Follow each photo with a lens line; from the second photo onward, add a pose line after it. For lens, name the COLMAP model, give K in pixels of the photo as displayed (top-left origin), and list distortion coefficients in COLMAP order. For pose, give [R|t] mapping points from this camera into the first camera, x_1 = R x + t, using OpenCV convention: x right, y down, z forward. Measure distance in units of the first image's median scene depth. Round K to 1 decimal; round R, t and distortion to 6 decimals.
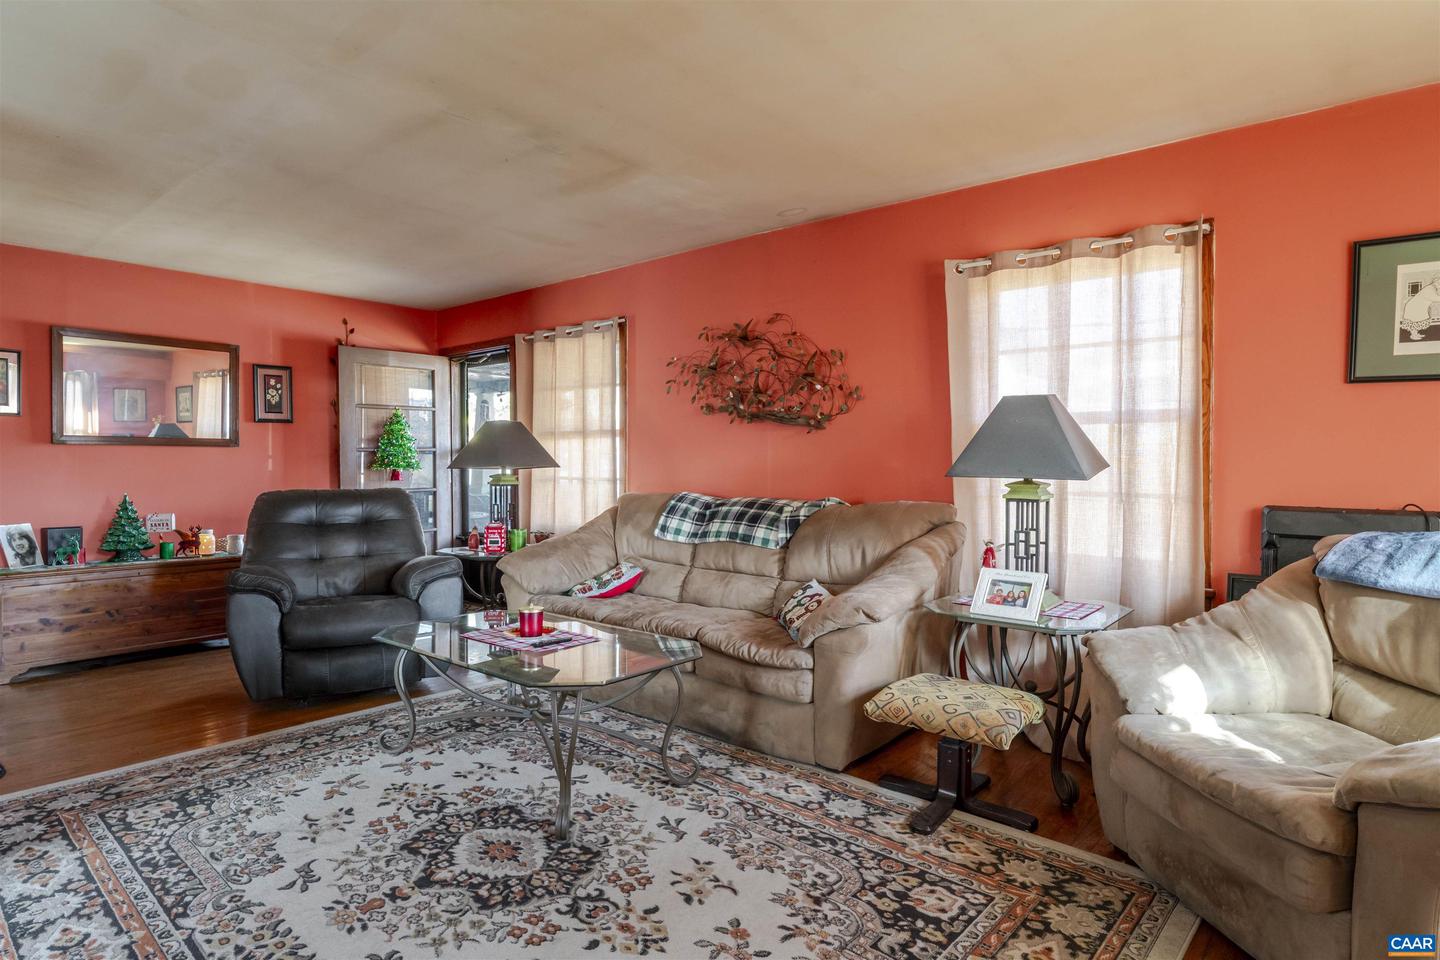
lens RADIAL K [[783.6, 0, 713.7], [0, 783.6, 479.2], [0, 0, 1]] dist [0.001684, -0.000869]
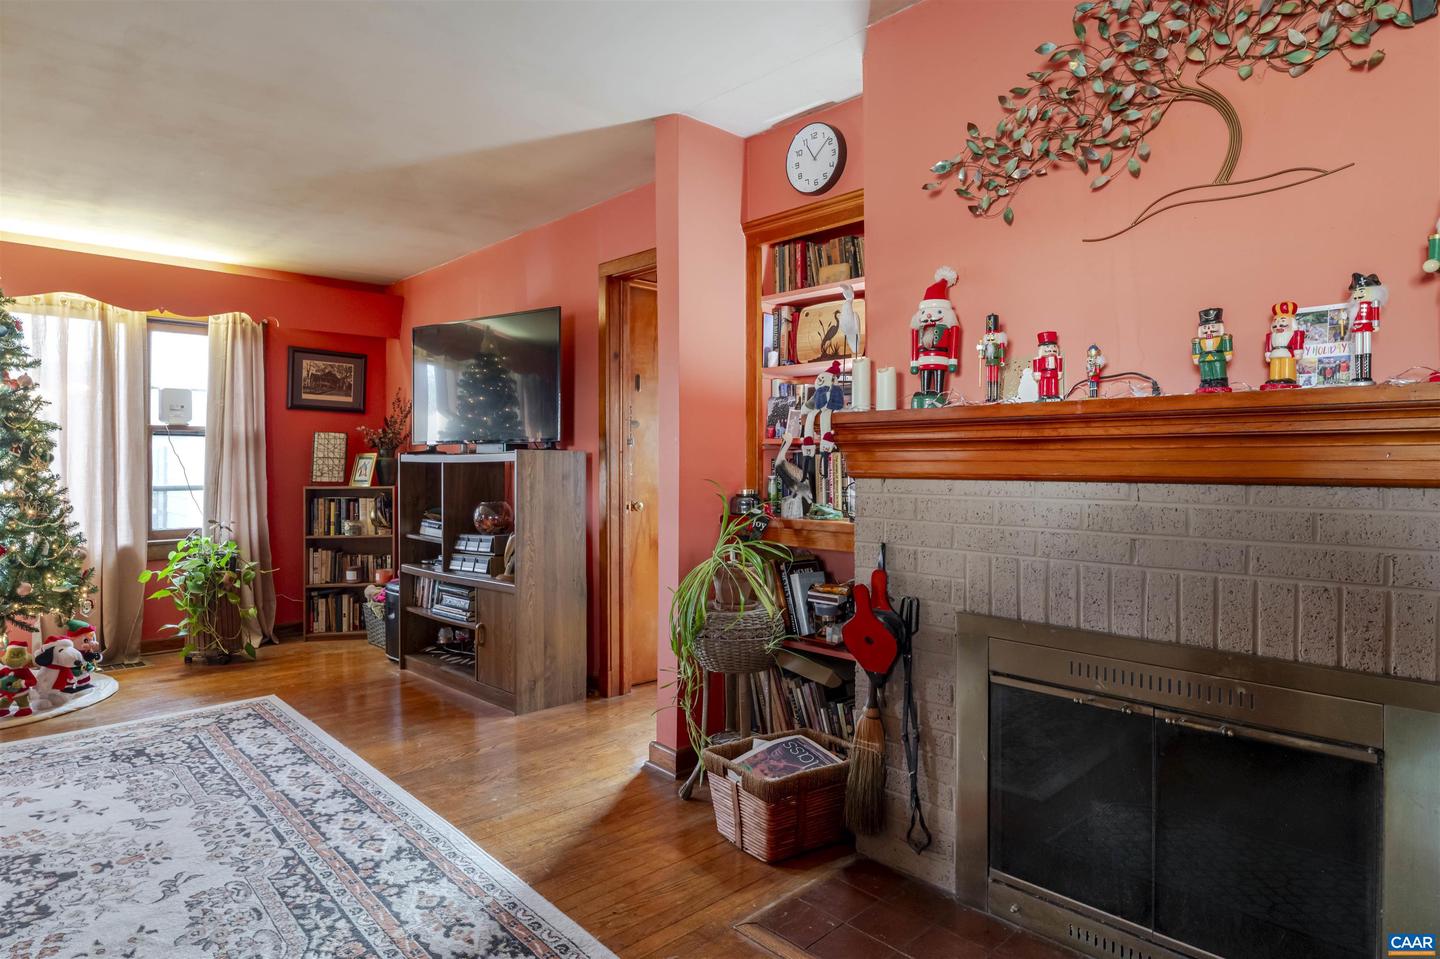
lens RADIAL K [[824.8, 0, 697.8], [0, 824.8, 466.4], [0, 0, 1]] dist [-0.005956, 0.001776]
pose [[-0.993277, -0.003570, 0.115711, -0.883765], [-0.000601, 0.999670, 0.025690, -0.028230], [-0.115764, 0.025448, -0.992951, 1.324073]]
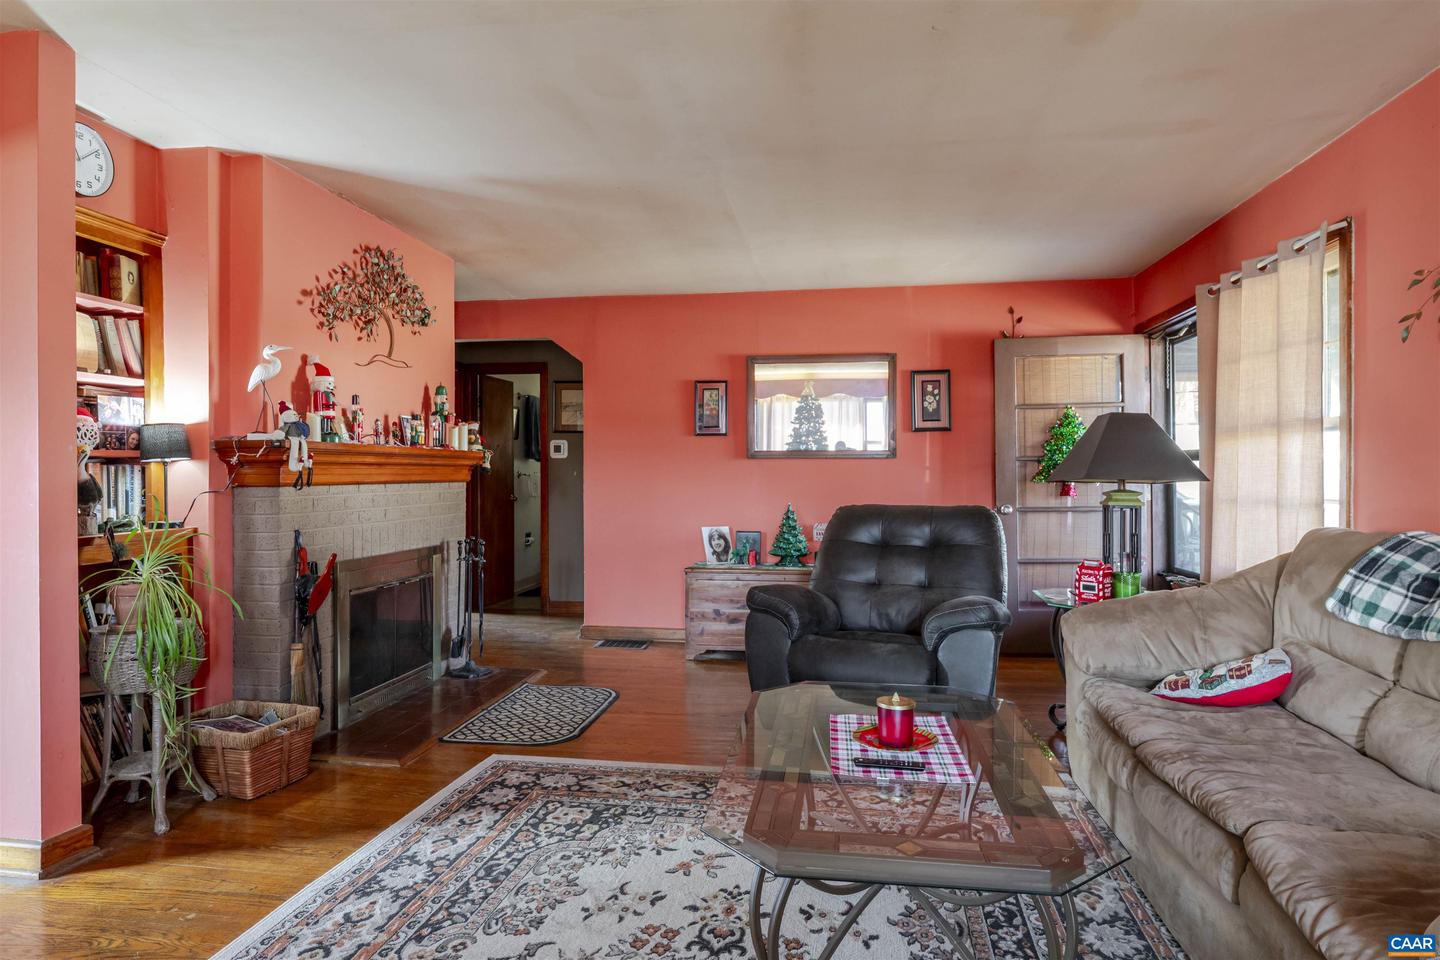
lens RADIAL K [[824.8, 0, 728.5], [0, 824.8, 480.2], [0, 0, 1]] dist [-0.005956, 0.001776]
pose [[0.533030, 0.004507, -0.846084, 0.246990], [-0.015458, 0.999871, -0.004413, -0.010688], [0.845955, 0.015431, 0.533031, 0.484444]]
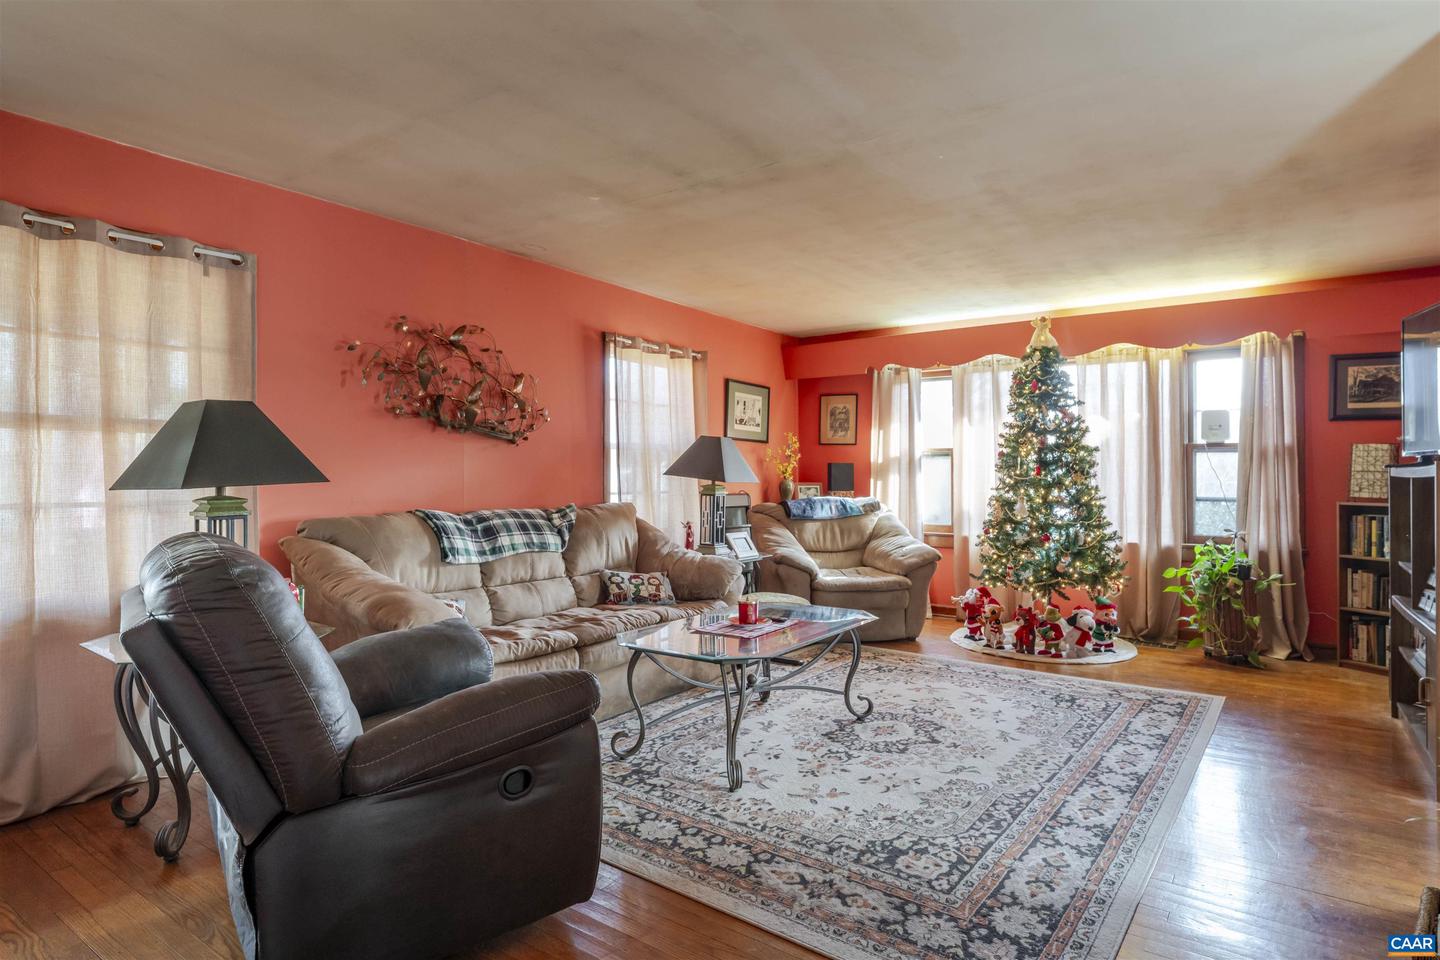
lens RADIAL K [[783.6, 0, 727.7], [0, 783.6, 472.5], [0, 0, 1]] dist [0.001684, -0.000869]
pose [[-0.090094, -0.002327, 0.995931, -1.296991], [0.019434, 0.999803, 0.004094, -0.029368], [-0.995744, 0.019724, -0.090031, 1.054368]]
